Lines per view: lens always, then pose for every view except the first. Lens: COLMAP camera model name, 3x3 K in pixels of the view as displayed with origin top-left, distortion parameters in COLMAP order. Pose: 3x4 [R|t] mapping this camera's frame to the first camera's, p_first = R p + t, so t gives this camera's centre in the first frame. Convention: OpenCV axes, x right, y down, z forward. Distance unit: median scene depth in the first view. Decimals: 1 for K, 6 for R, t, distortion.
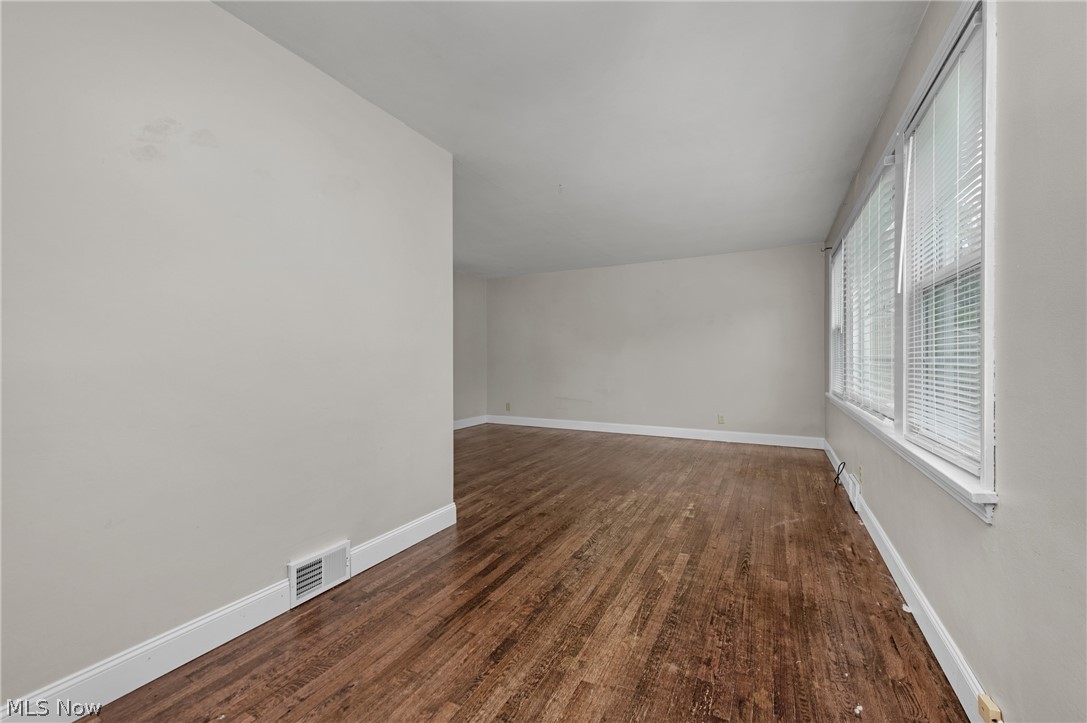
lens RADIAL K [[437.1, 0, 543.5], [0, 437.1, 361.5], [0, 0, 1]] dist [0.017778, -0.000008]
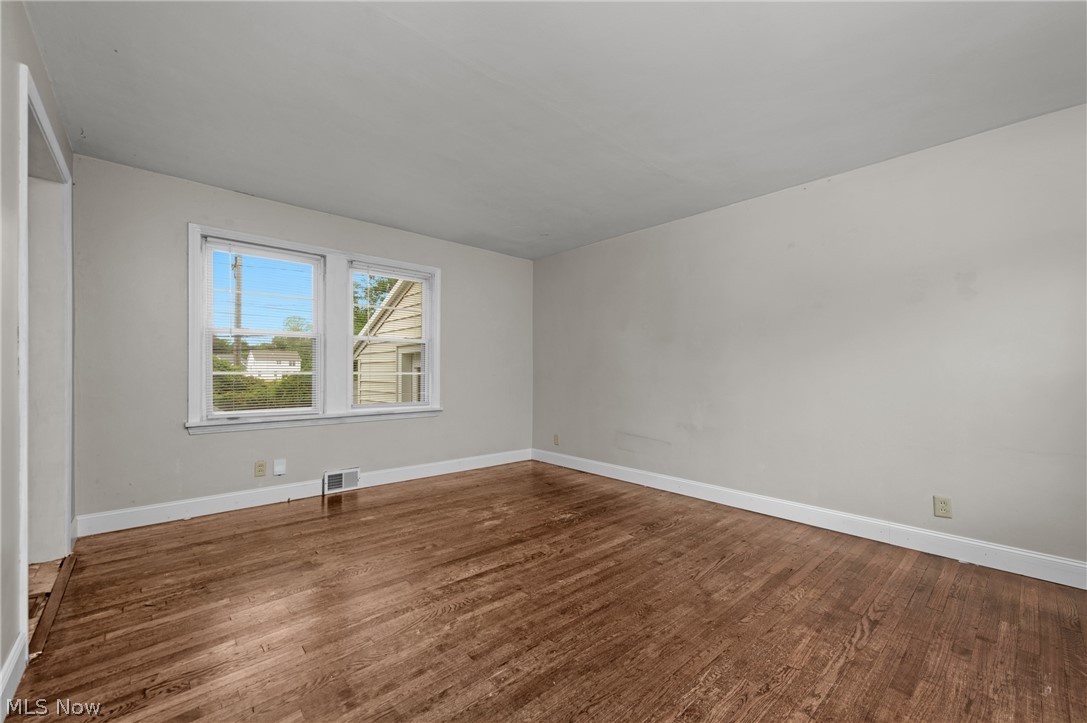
lens RADIAL K [[438.4, 0, 551.2], [0, 438.4, 374.0], [0, 0, 1]] dist [0.013409, -0.000227]
pose [[0.946835, 0.011705, -0.321507, 0.332356], [-0.012816, 0.999917, -0.001338, 0.001447], [0.321464, 0.005387, 0.946906, 0.835069]]
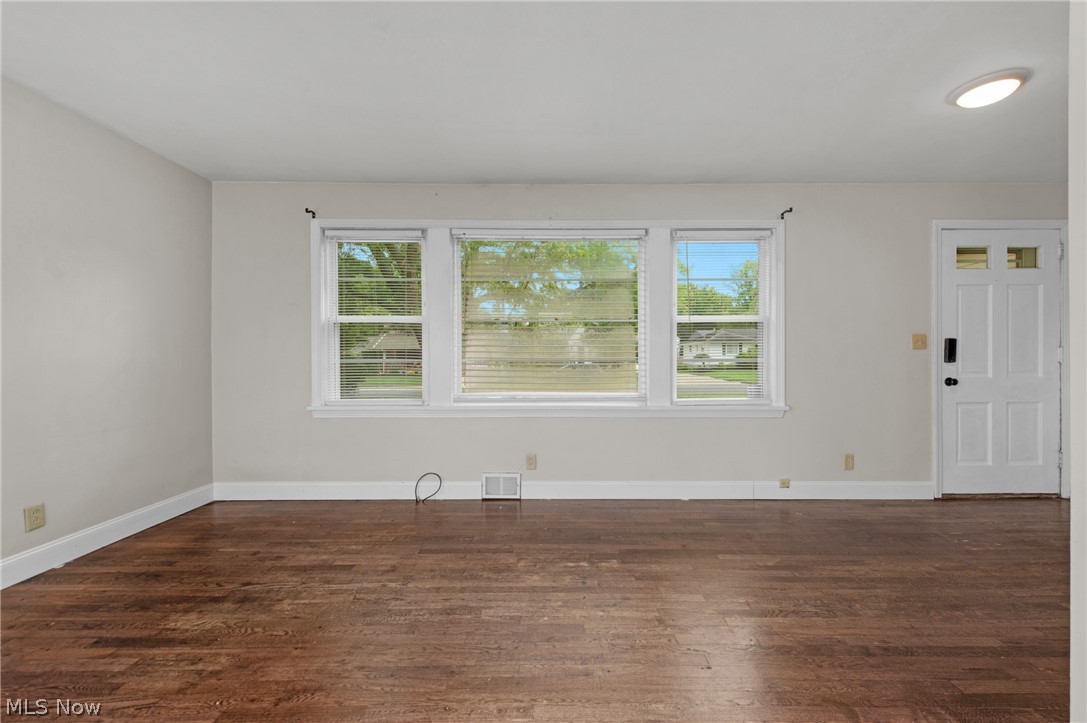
lens RADIAL K [[437.6, 0, 559.1], [0, 437.6, 362.1], [0, 0, 1]] dist [0.006542, -0.000383]
pose [[-0.491788, -0.004756, 0.870702, -0.304807], [0.007677, 0.999923, 0.009797, -0.014593], [-0.870681, 0.011503, -0.491713, 1.496069]]
